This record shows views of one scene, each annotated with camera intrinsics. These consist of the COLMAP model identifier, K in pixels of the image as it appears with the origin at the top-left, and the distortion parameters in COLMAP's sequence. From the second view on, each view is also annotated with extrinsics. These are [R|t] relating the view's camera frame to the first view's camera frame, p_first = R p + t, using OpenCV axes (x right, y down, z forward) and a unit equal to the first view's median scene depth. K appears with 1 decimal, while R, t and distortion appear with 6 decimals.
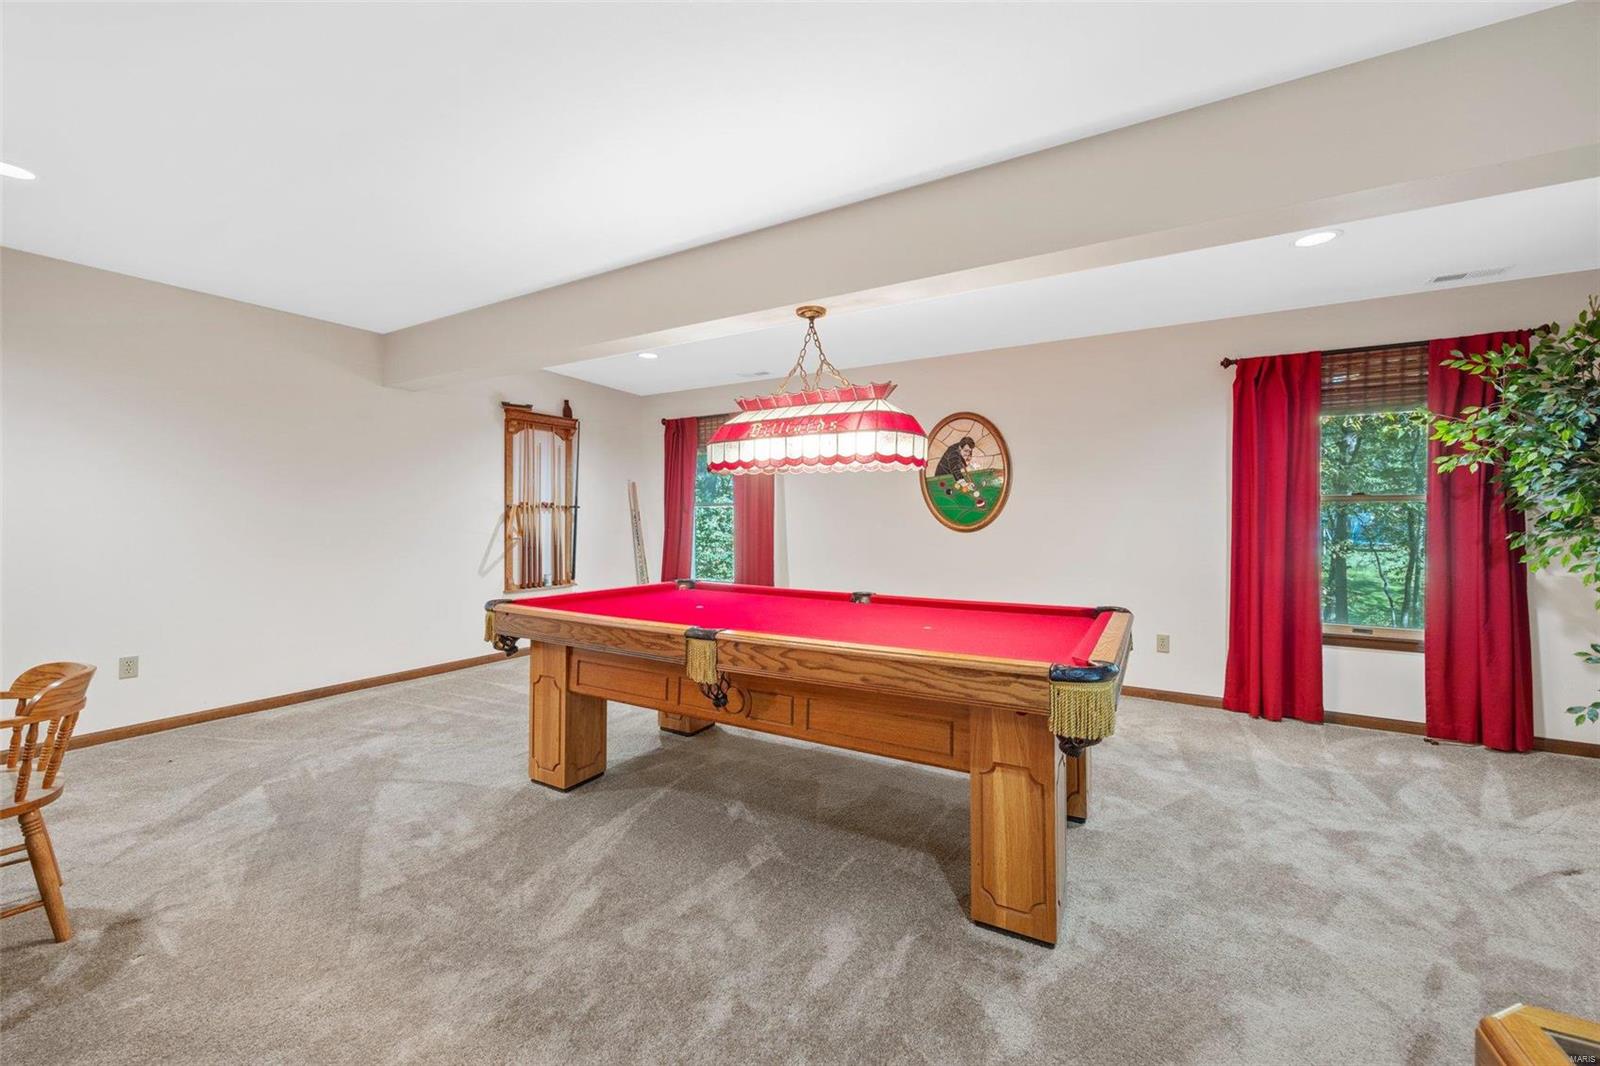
lens RADIAL K [[608.3, 0, 801.4], [0, 608.3, 524.9], [0, 0, 1]] dist [0.000084, 0.000162]
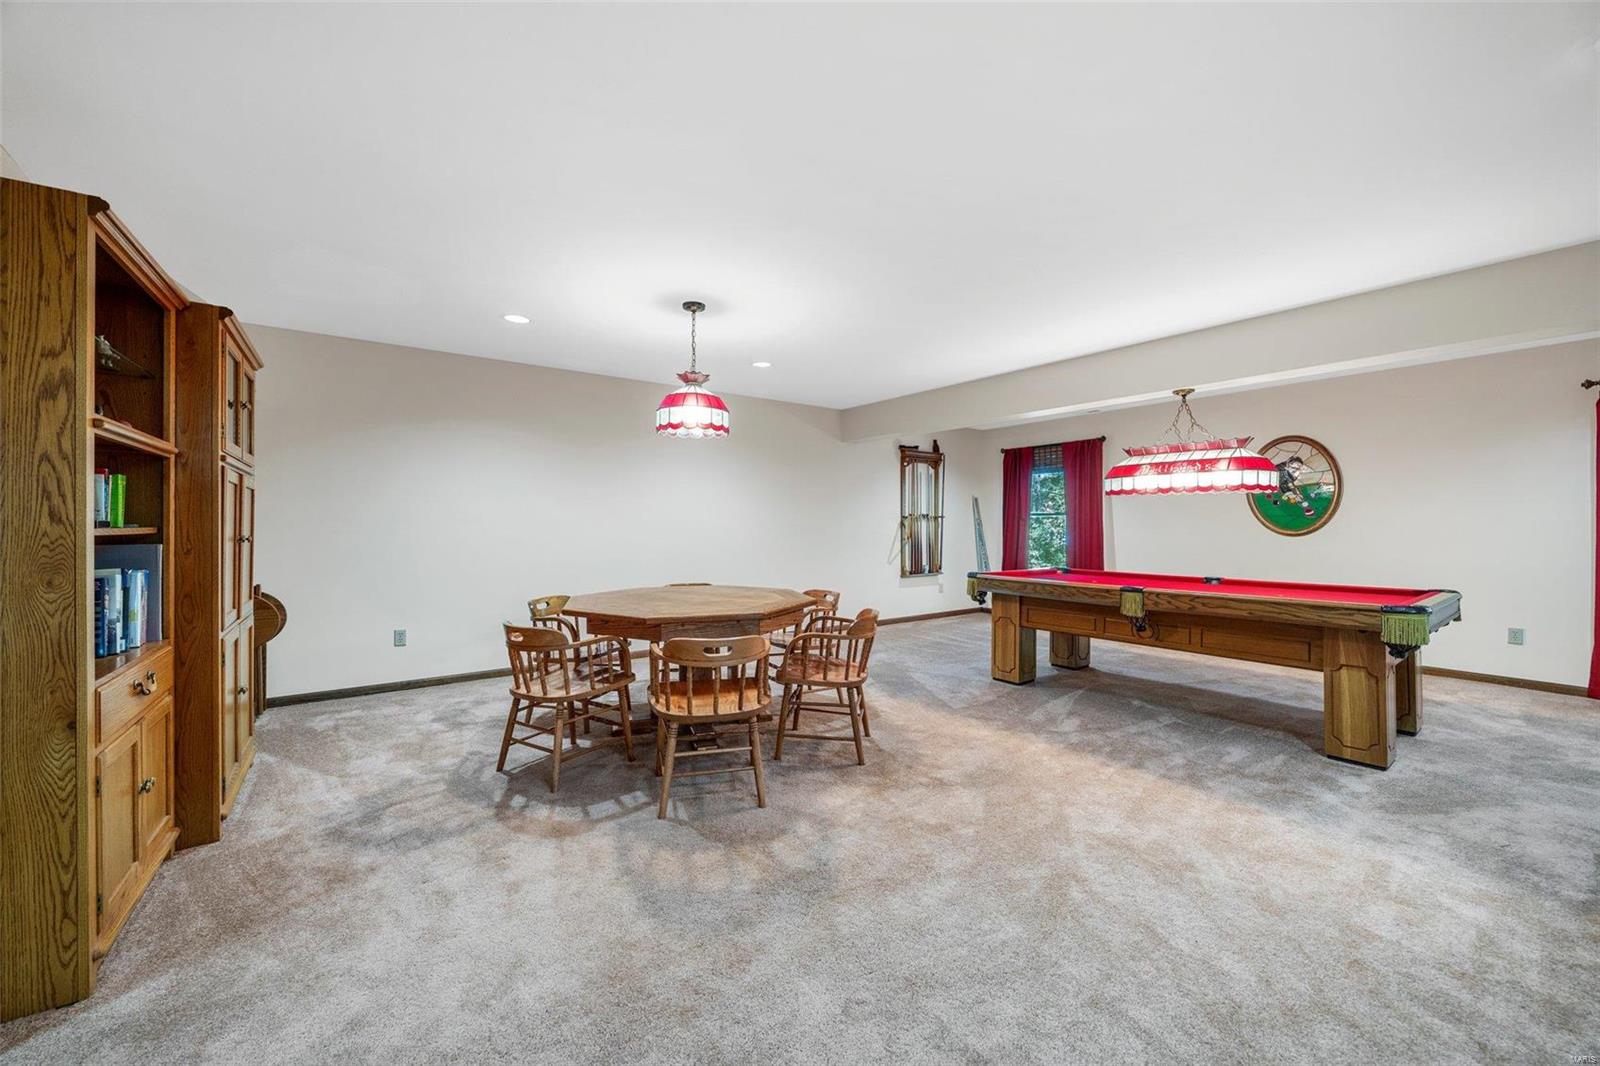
lens RADIAL K [[608.3, 0, 797.7], [0, 608.3, 526.0], [0, 0, 1]] dist [0.000084, 0.000162]
pose [[0.927345, -0.001042, -0.374206, -0.319541], [-0.002627, 0.999953, -0.009292, 0.009712], [0.374198, 0.009600, 0.927299, -0.810248]]
